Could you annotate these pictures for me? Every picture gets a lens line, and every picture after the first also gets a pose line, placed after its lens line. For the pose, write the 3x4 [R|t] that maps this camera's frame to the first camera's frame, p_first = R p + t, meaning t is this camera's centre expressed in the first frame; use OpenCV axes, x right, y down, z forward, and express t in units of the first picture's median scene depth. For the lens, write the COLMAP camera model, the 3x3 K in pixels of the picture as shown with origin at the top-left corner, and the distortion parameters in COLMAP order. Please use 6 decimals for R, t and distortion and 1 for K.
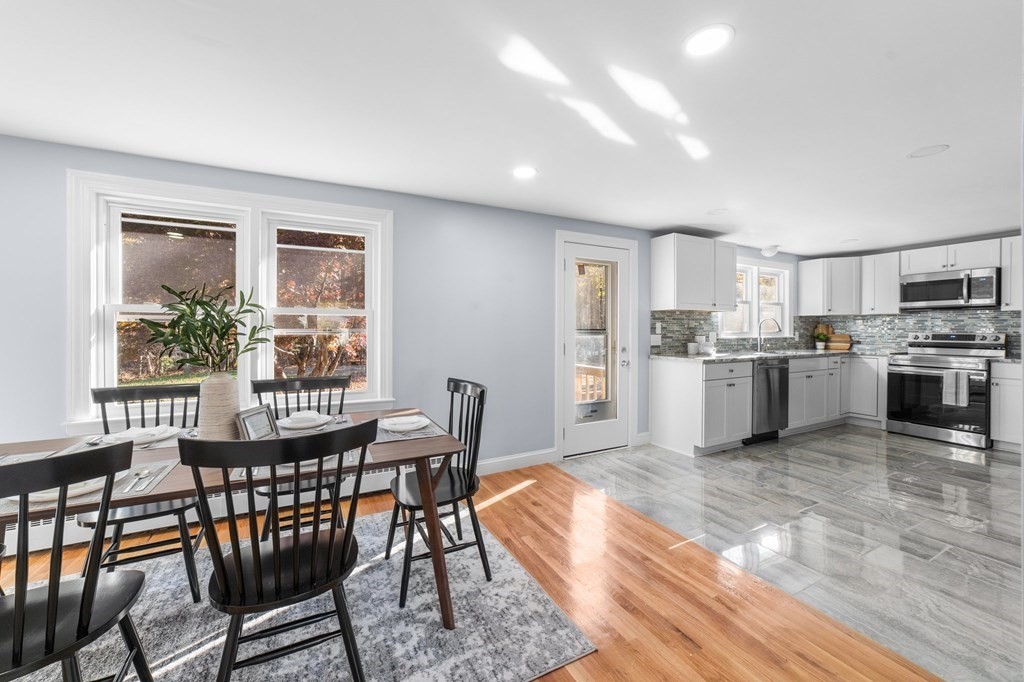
lens RADIAL K [[395.3, 0, 511.6], [0, 395.3, 333.4], [0, 0, 1]] dist [-0.016052, 0.006796]
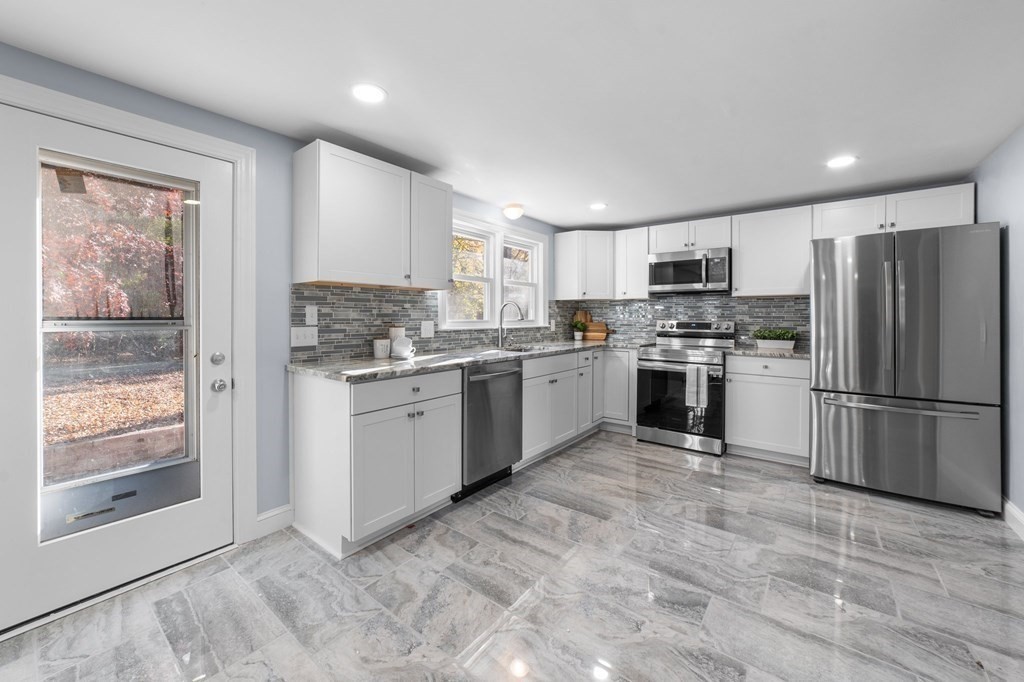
lens RADIAL K [[395.3, 0, 505.1], [0, 395.3, 318.6], [0, 0, 1]] dist [-0.016052, 0.006796]
pose [[0.916103, -0.001426, 0.400940, 0.432198], [0.002095, 0.999997, -0.001230, -0.007689], [-0.400938, 0.001967, 0.916103, 0.404816]]
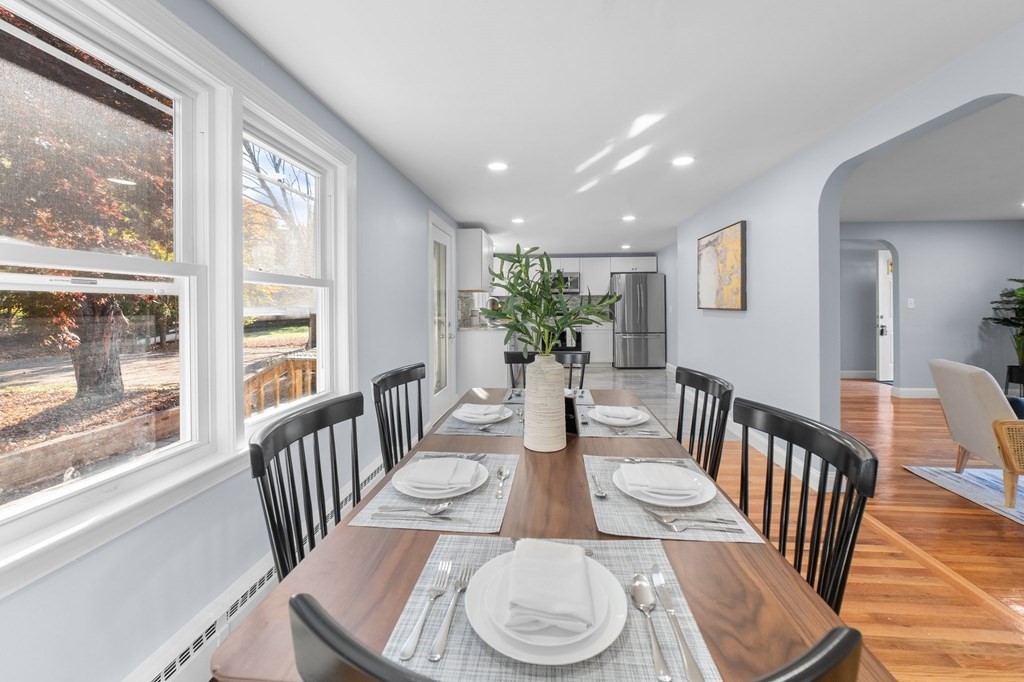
lens RADIAL K [[395.3, 0, 514.0], [0, 395.3, 306.9], [0, 0, 1]] dist [-0.016052, 0.006796]
pose [[0.543311, -0.008560, 0.839488, -0.566592], [0.013701, 0.999905, 0.001329, -0.008059], [-0.839420, 0.010780, 0.543377, 0.238193]]
